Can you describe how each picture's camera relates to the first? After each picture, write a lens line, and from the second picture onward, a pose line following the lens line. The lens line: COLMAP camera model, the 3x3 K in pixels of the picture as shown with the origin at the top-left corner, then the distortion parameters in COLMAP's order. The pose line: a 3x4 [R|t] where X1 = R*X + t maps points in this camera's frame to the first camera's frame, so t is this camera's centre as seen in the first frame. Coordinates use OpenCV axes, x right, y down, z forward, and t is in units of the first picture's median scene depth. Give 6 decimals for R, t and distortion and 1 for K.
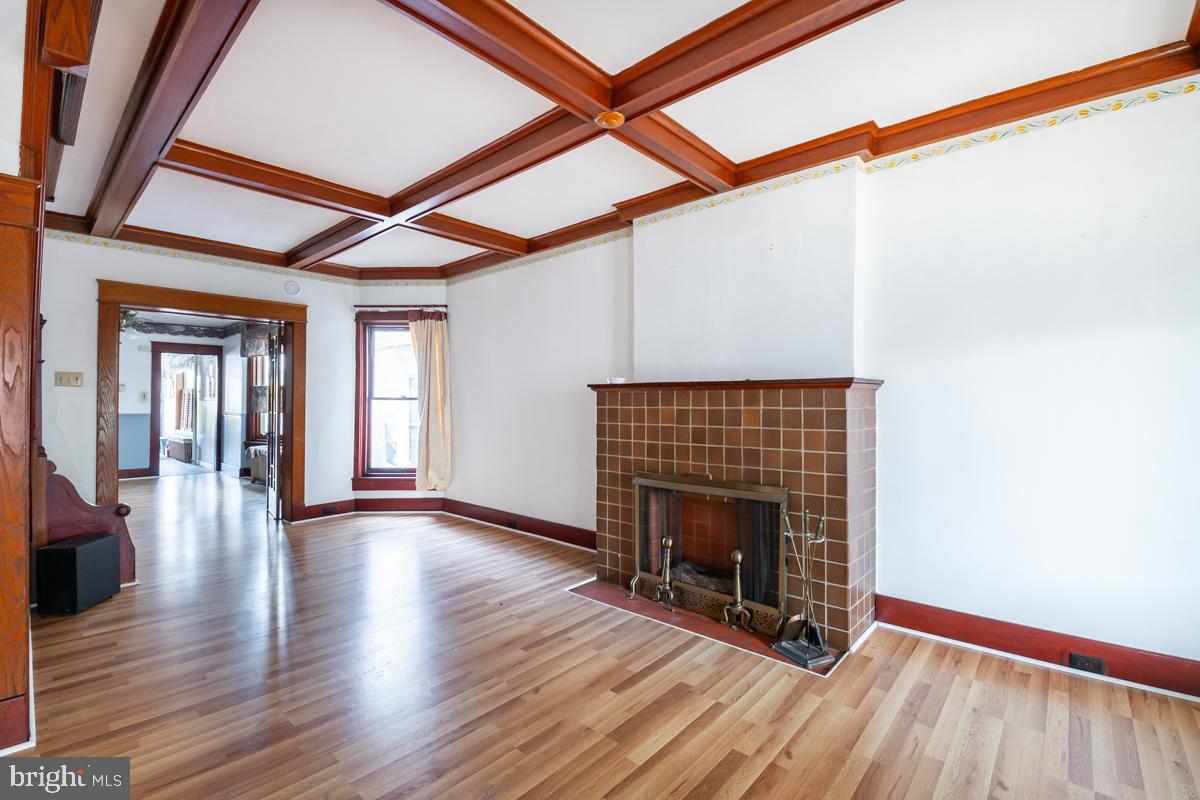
lens RADIAL K [[528.8, 0, 602.6], [0, 528.8, 398.5], [0, 0, 1]] dist [-0.020542, -0.002608]
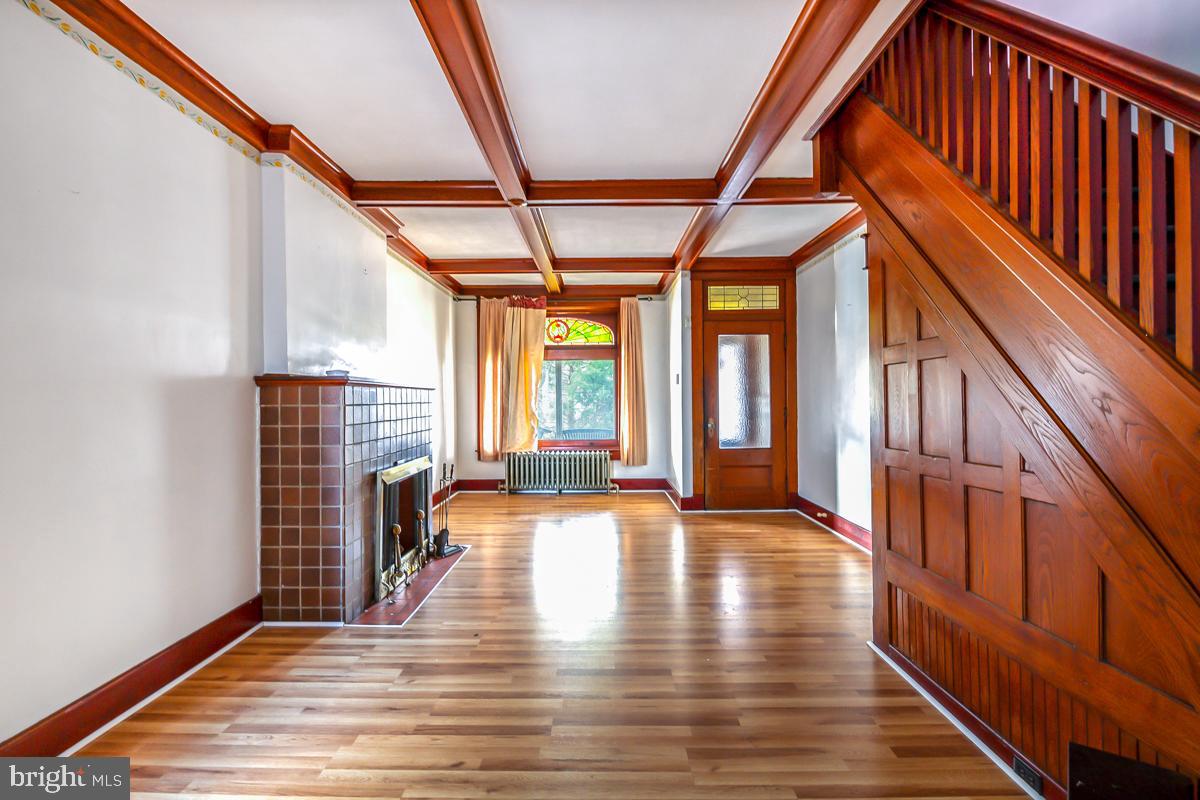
lens RADIAL K [[605.3, 0, 600.6], [0, 605.3, 393.9], [0, 0, 1]] dist [-0.002947, 0.000451]
pose [[-0.676623, 0.005336, 0.736310, -1.026907], [-0.005471, 0.999910, -0.012274, 0.006835], [-0.736309, -0.012333, -0.676533, 1.471893]]
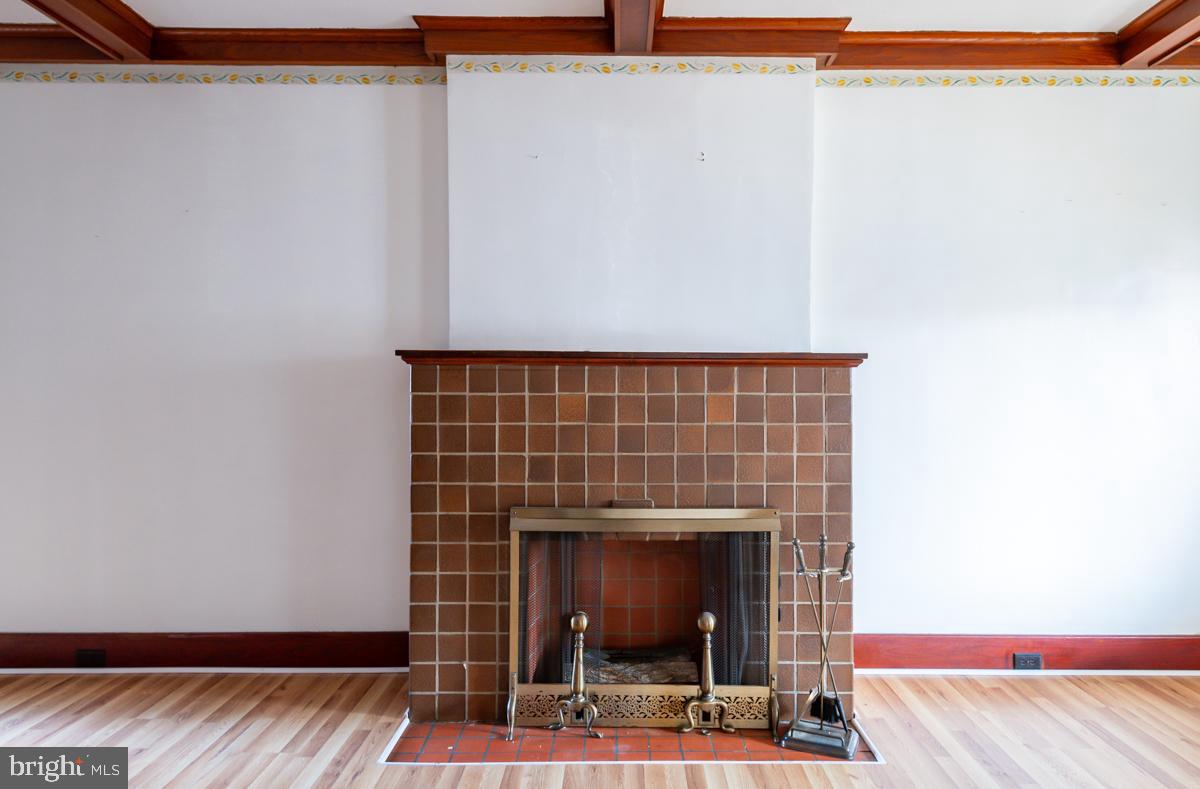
lens RADIAL K [[746.2, 0, 605.5], [0, 746.2, 384.8], [0, 0, 1]] dist [0.010763, 0.001505]
pose [[0.742770, 0.002557, 0.669541, -0.408386], [-0.007186, 0.999966, 0.004153, 0.003272], [-0.669508, -0.007896, 0.742763, 0.356644]]
